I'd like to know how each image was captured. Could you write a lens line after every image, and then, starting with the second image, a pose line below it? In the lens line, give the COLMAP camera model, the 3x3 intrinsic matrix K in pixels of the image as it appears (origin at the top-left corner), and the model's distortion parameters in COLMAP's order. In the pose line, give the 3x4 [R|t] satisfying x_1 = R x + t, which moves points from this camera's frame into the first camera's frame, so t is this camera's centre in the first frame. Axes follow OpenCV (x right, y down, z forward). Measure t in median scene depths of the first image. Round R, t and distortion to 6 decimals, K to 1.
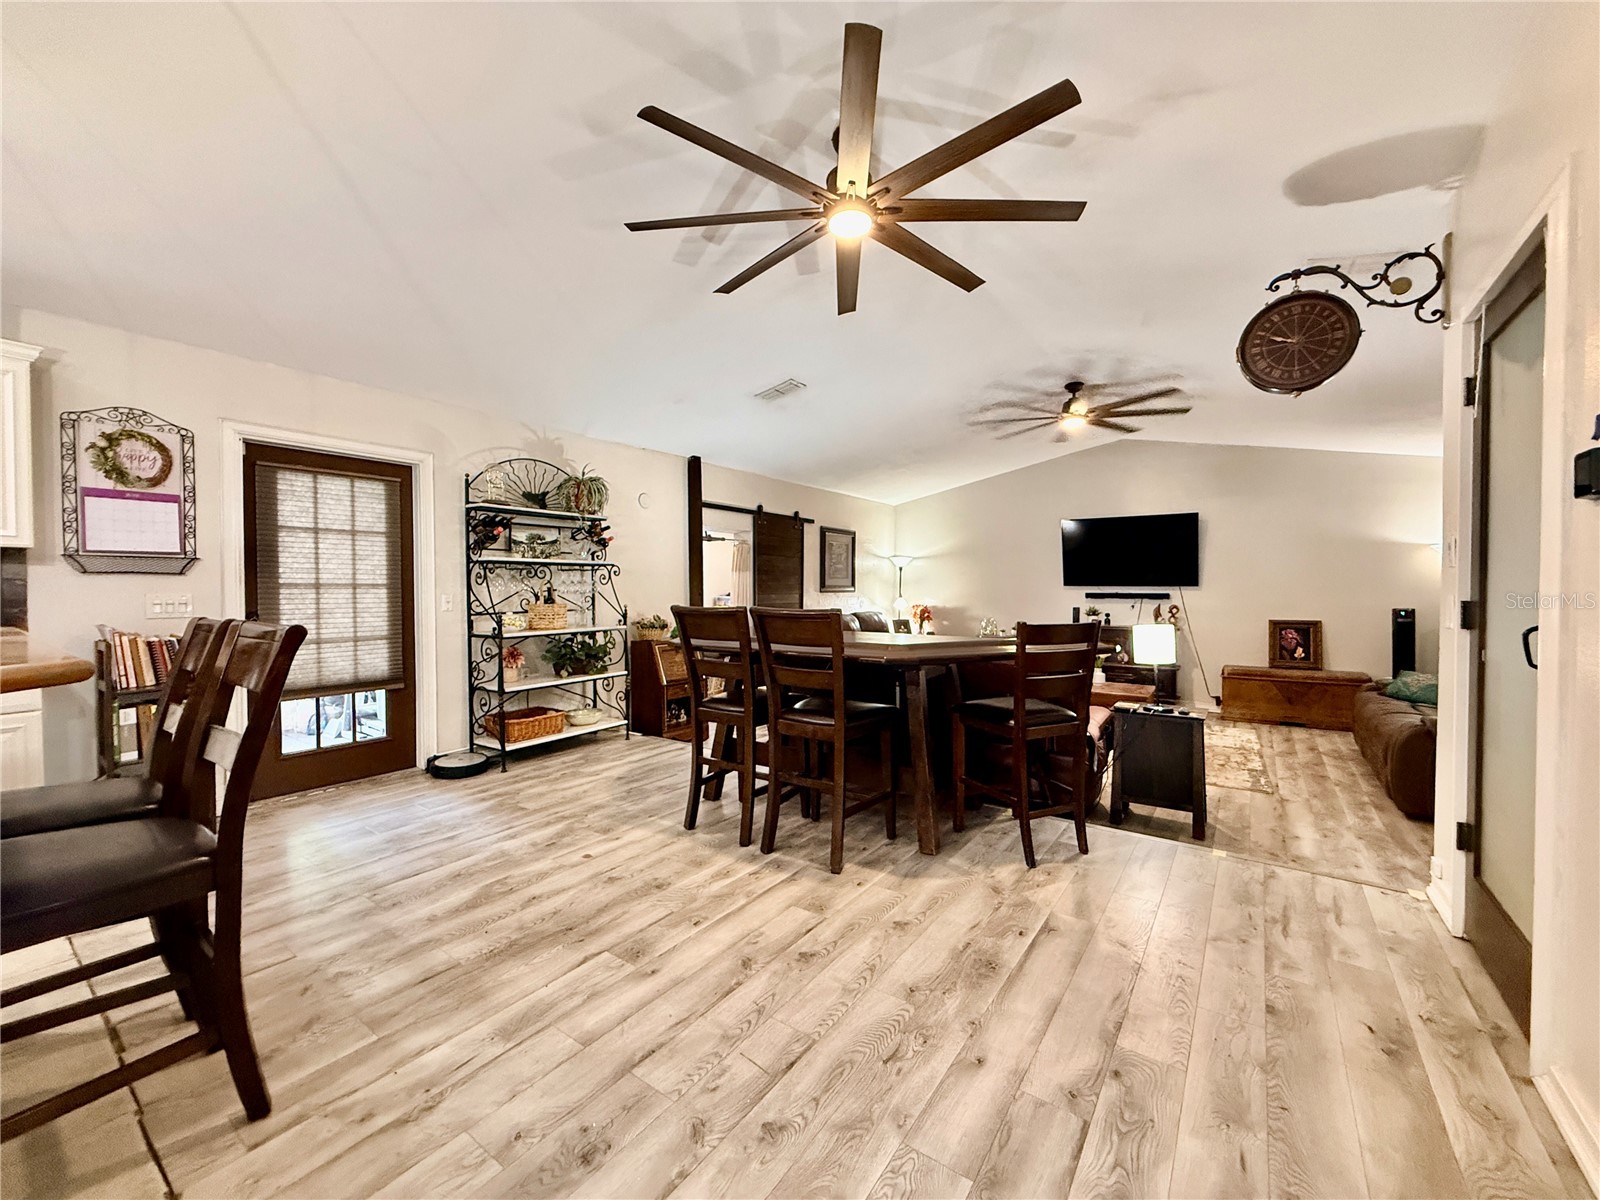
lens RADIAL K [[636.9, 0, 797.5], [0, 636.9, 600.1], [0, 0, 1]] dist [-0.000557, 0.000017]
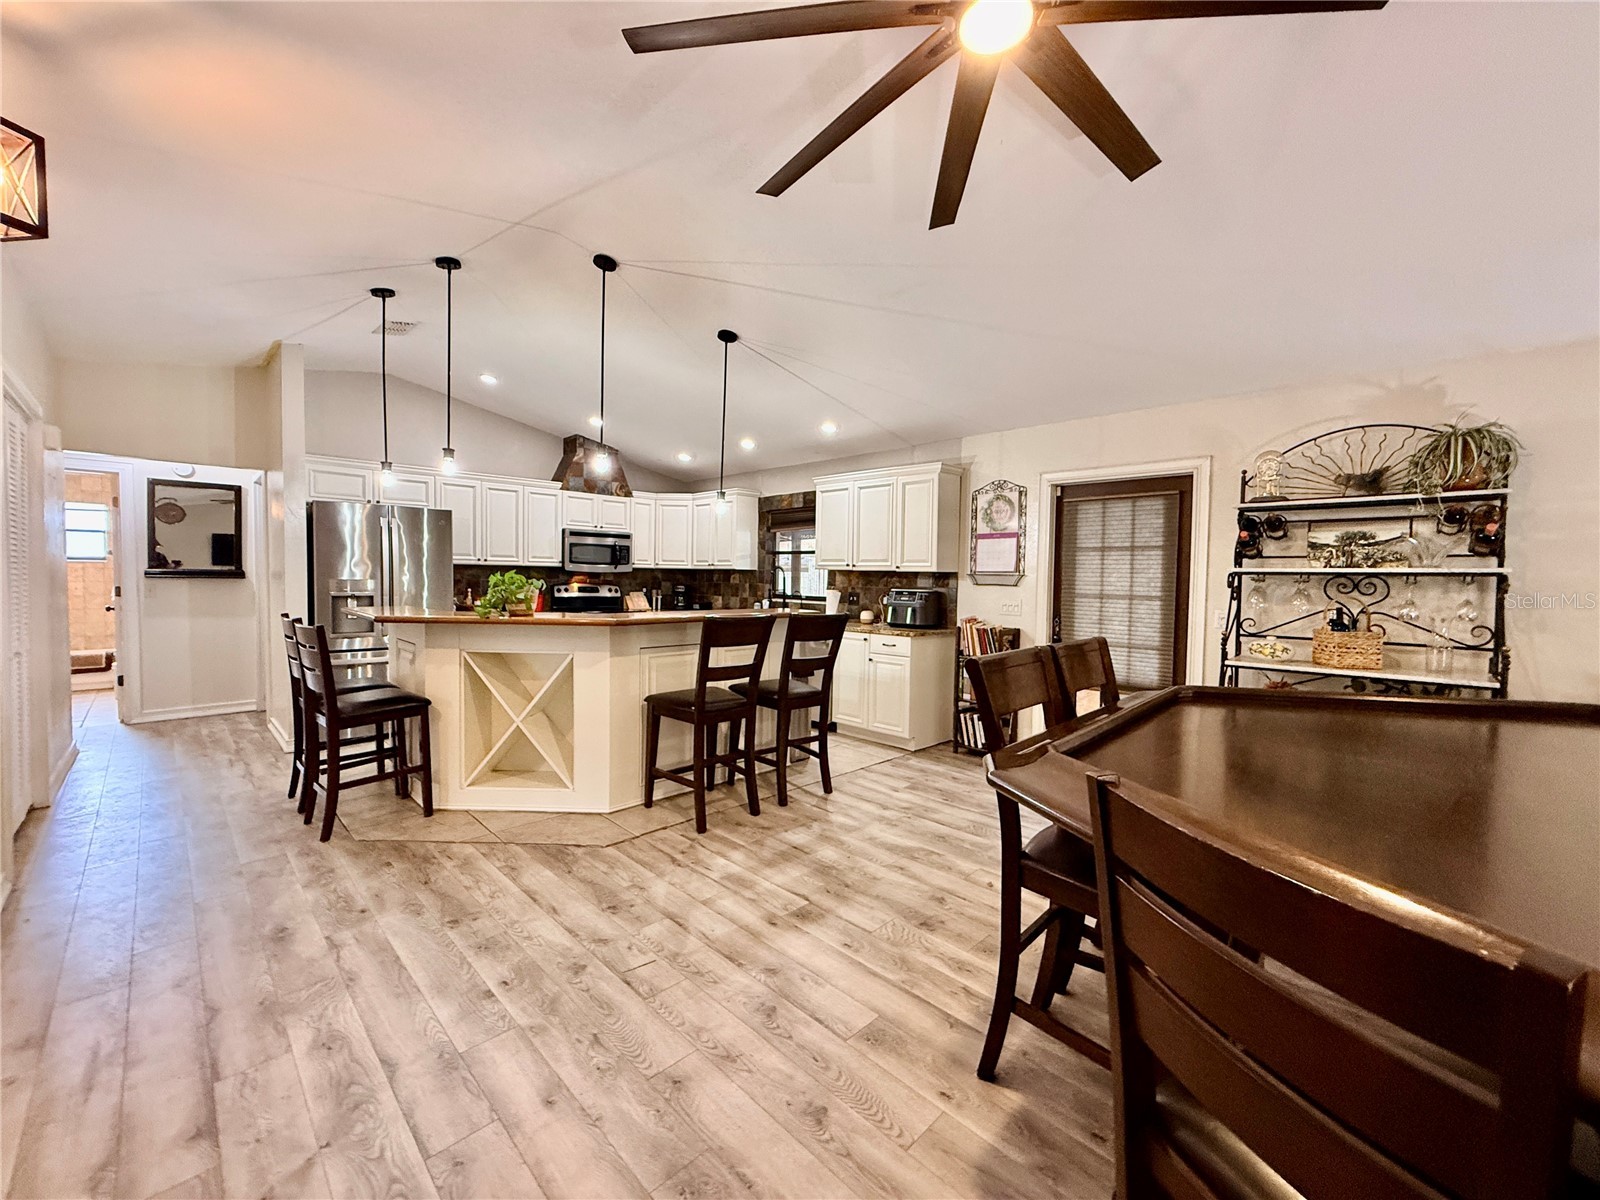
lens RADIAL K [[636.9, 0, 797.5], [0, 636.9, 600.1], [0, 0, 1]] dist [-0.000557, 0.000017]
pose [[-0.161127, 0.035528, -0.986294, 0.563425], [-0.036195, 0.998467, 0.041879, -0.050689], [0.986270, 0.042446, -0.159594, 0.725766]]
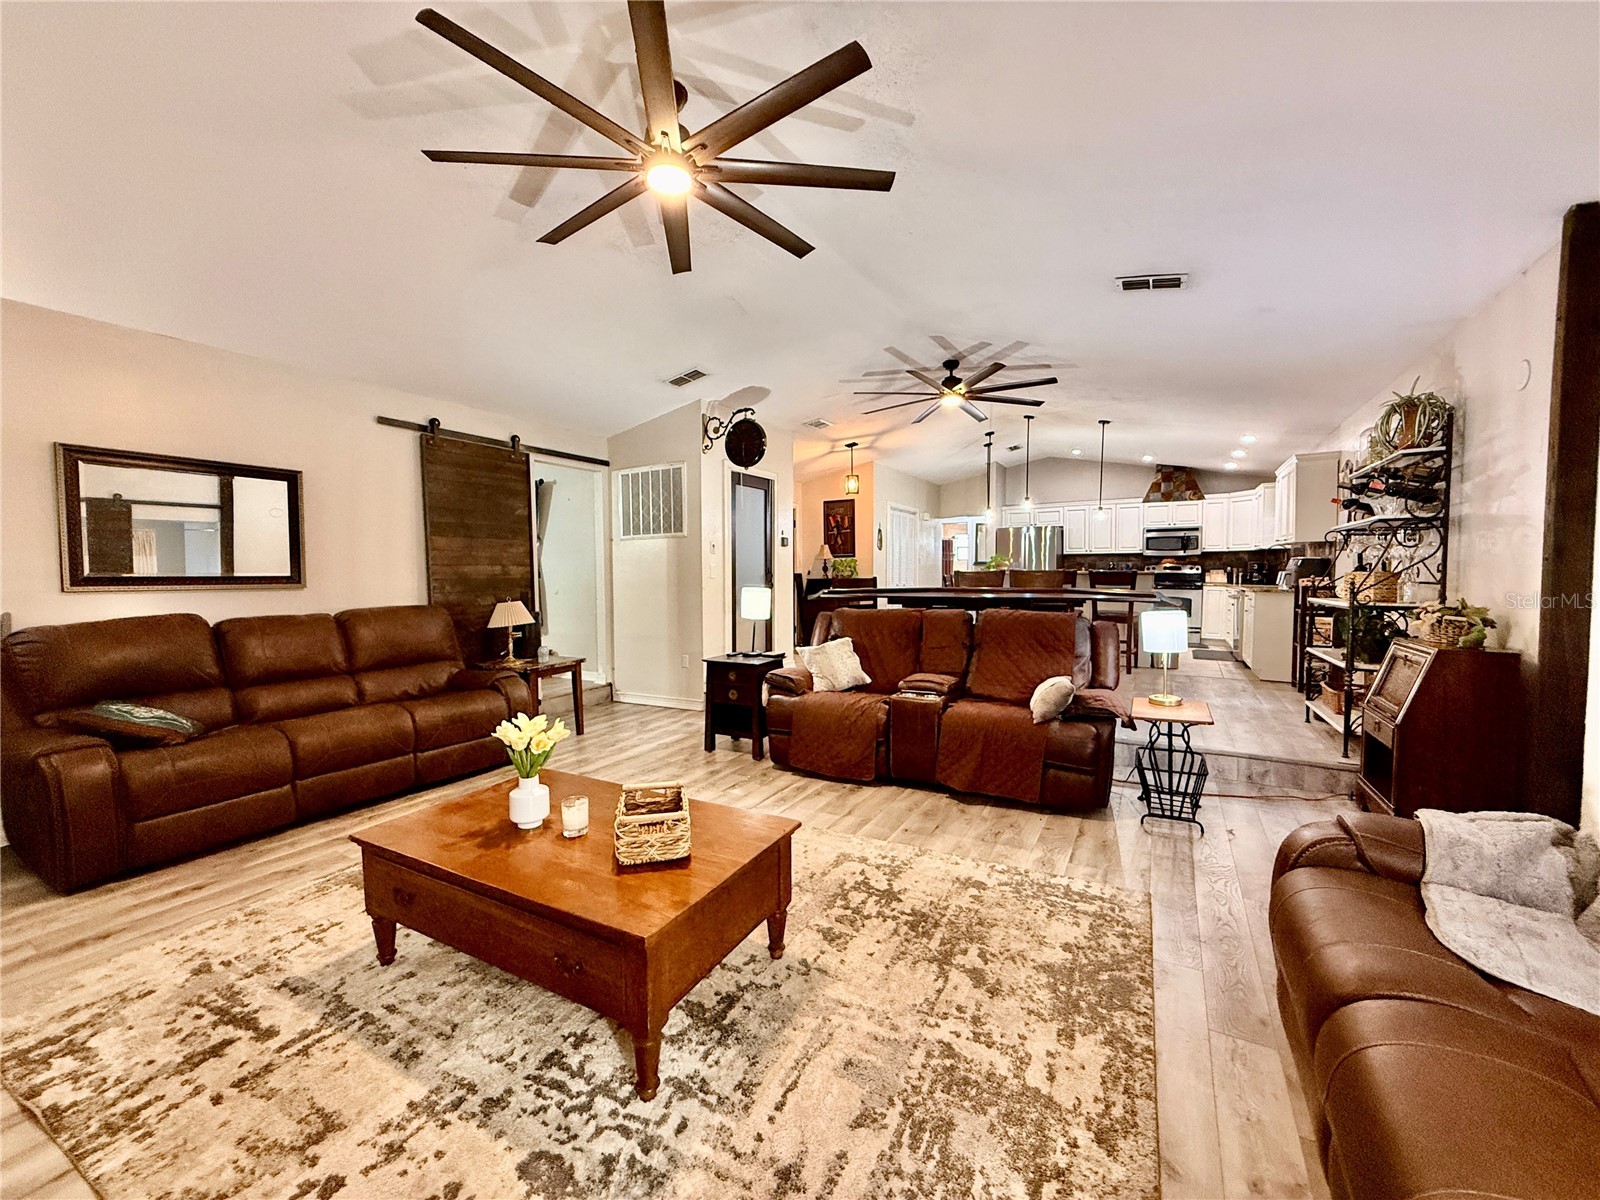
lens RADIAL K [[638.9, 0, 800.0], [0, 638.9, 600.0], [0, 0, 1]] dist [-0.000899, 0.000580]
pose [[-0.994859, 0.009731, -0.100798, 0.664430], [0.003329, 0.997977, 0.063490, -0.020334], [0.101211, 0.062828, -0.992879, 2.530602]]
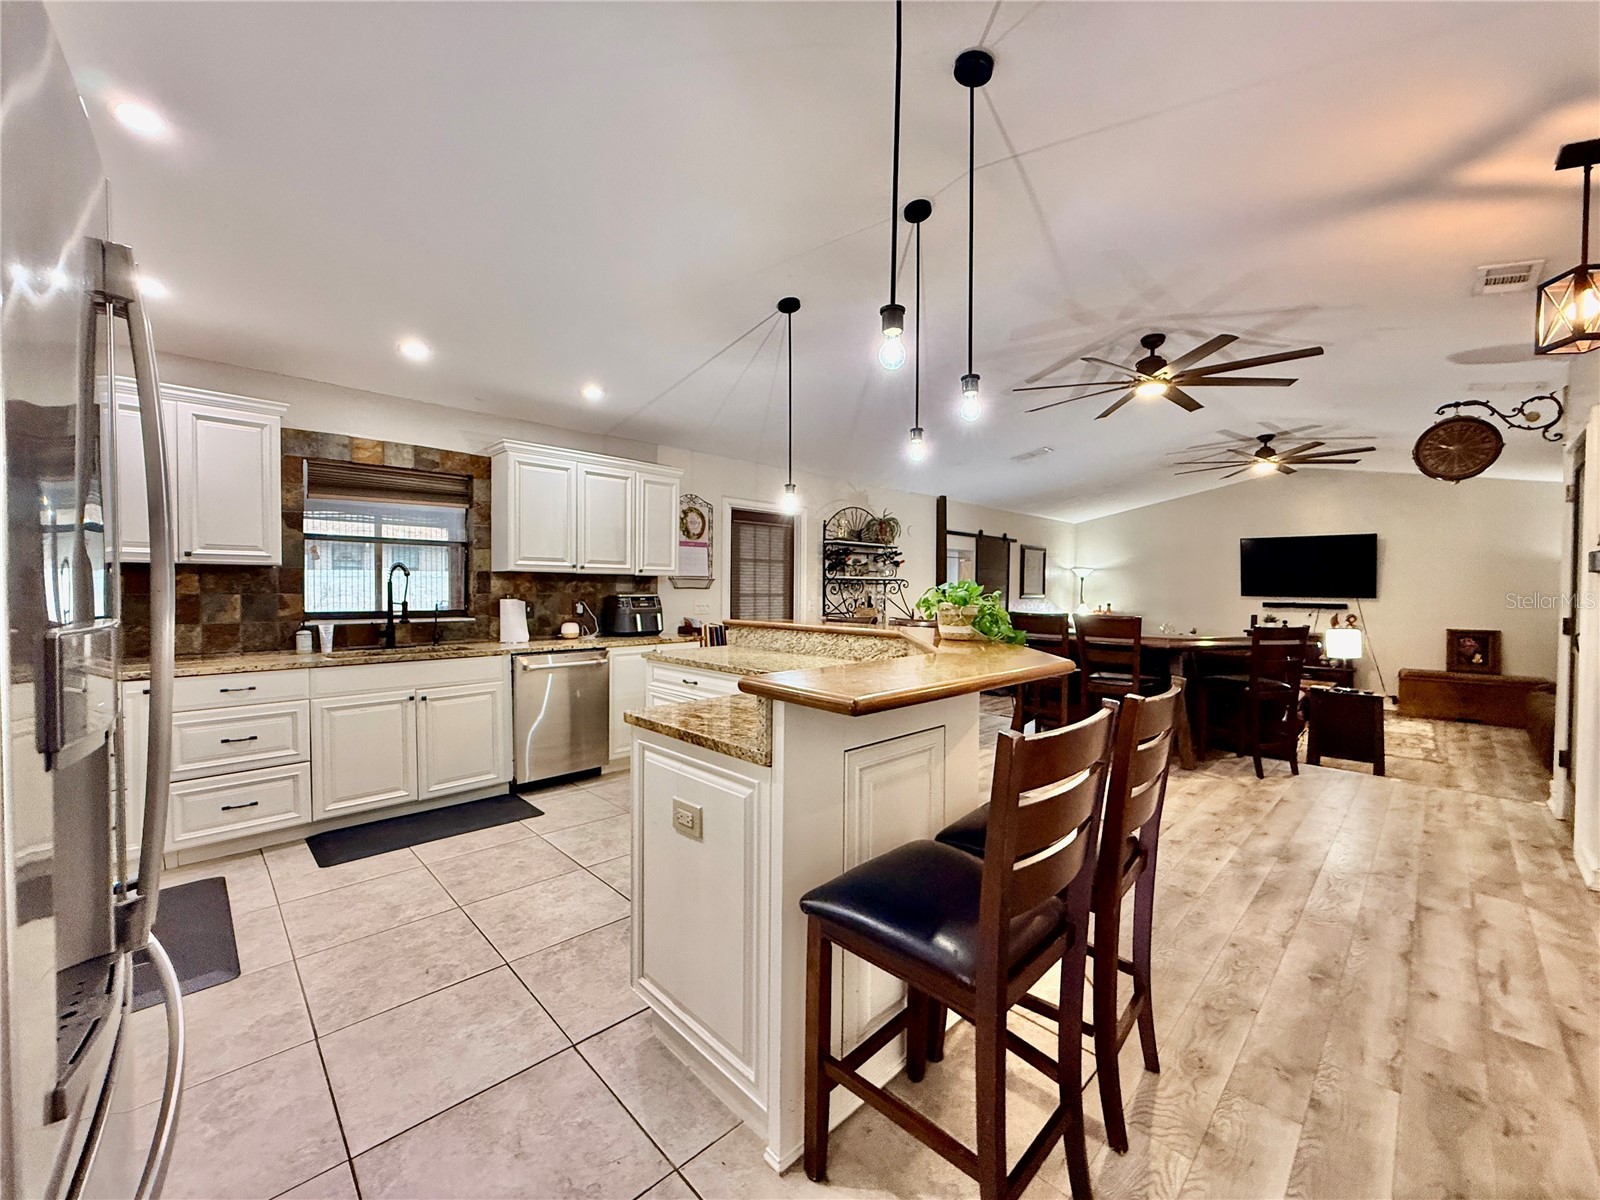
lens RADIAL K [[636.9, 0, 797.5], [0, 636.9, 600.1], [0, 0, 1]] dist [-0.000557, 0.000017]
pose [[0.985594, 0.012449, -0.168667, -0.430469], [-0.012556, 0.999921, 0.000433, -0.013740], [0.168659, 0.001691, 0.985673, -0.644906]]
